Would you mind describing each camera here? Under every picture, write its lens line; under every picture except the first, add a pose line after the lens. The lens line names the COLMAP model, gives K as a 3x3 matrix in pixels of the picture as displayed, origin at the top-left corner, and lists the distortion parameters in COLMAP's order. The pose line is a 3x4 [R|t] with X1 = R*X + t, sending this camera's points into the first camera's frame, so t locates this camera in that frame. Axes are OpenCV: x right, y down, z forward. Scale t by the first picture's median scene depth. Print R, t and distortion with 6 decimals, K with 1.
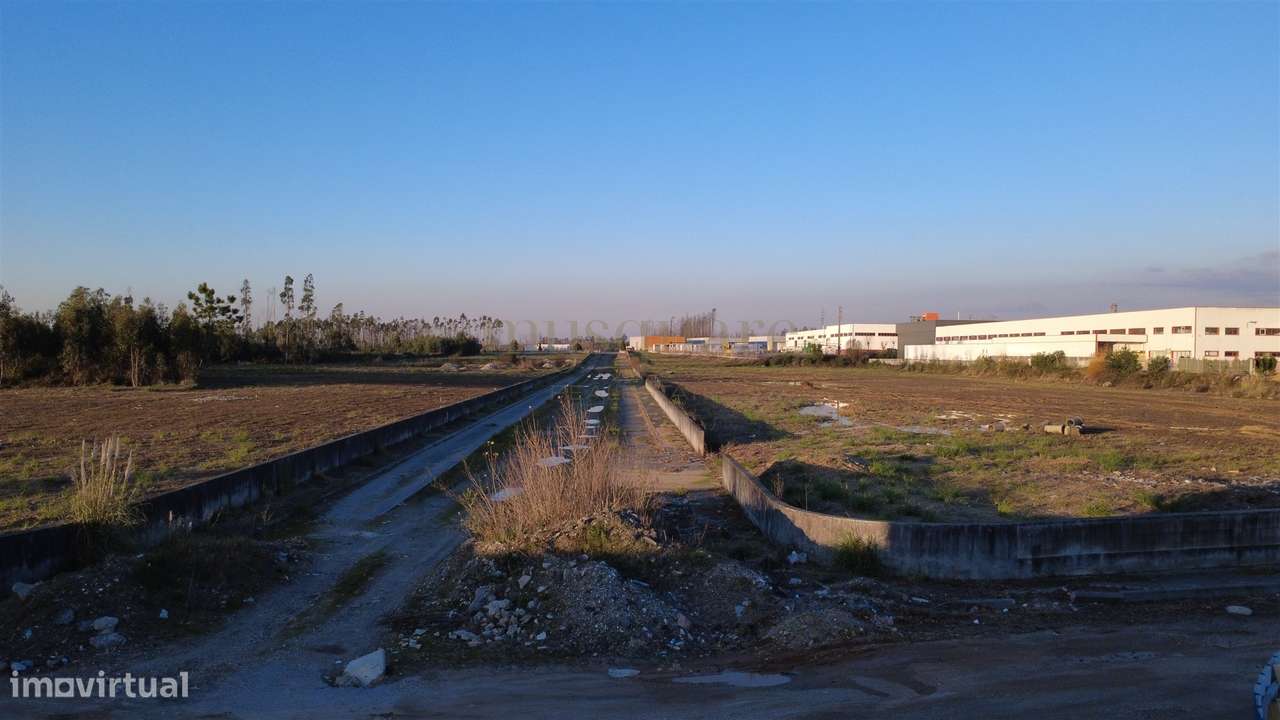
lens RADIAL K [[931.0, 0, 639.2], [0, 931.0, 359.7], [0, 0, 1]] dist [-0.001878, -0.000340]
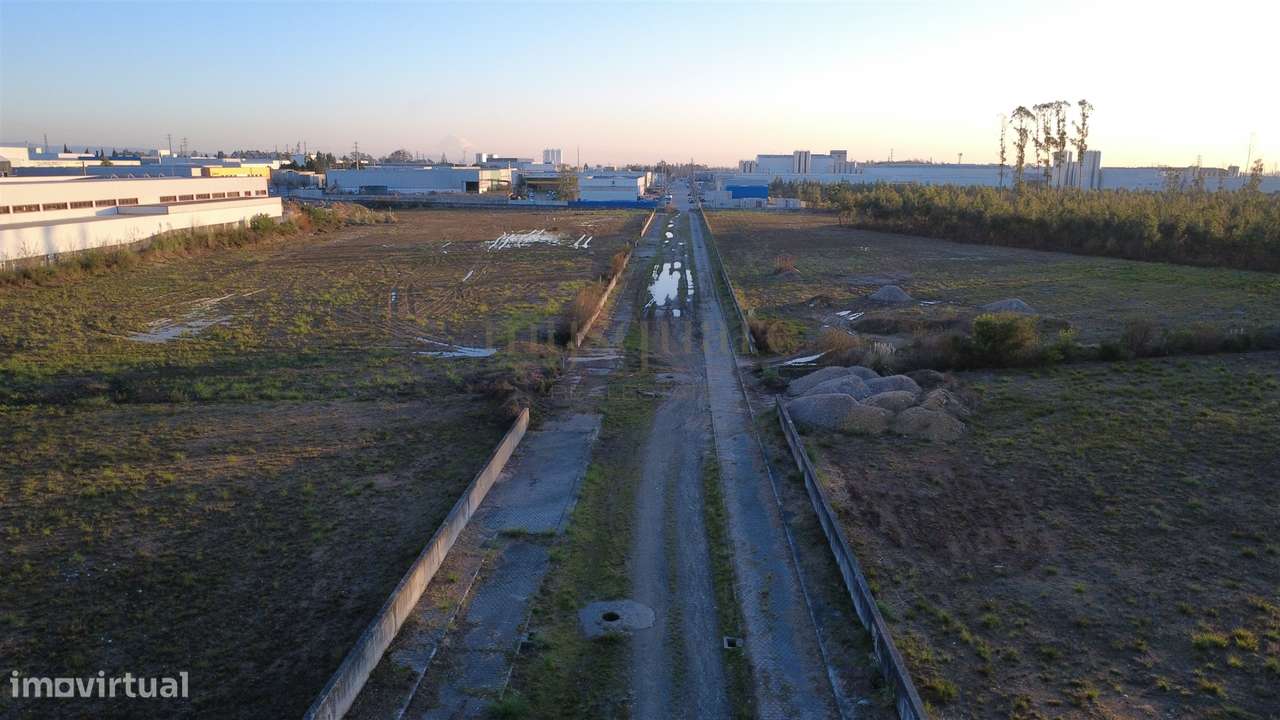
lens RADIAL K [[931.0, 0, 639.2], [0, 931.0, 359.7], [0, 0, 1]] dist [-0.001878, -0.000340]
pose [[-0.997512, -0.031641, 0.062997, -0.107668], [-0.017304, 0.976174, 0.216300, -0.122778], [-0.068340, 0.214671, -0.974293, 2.927420]]
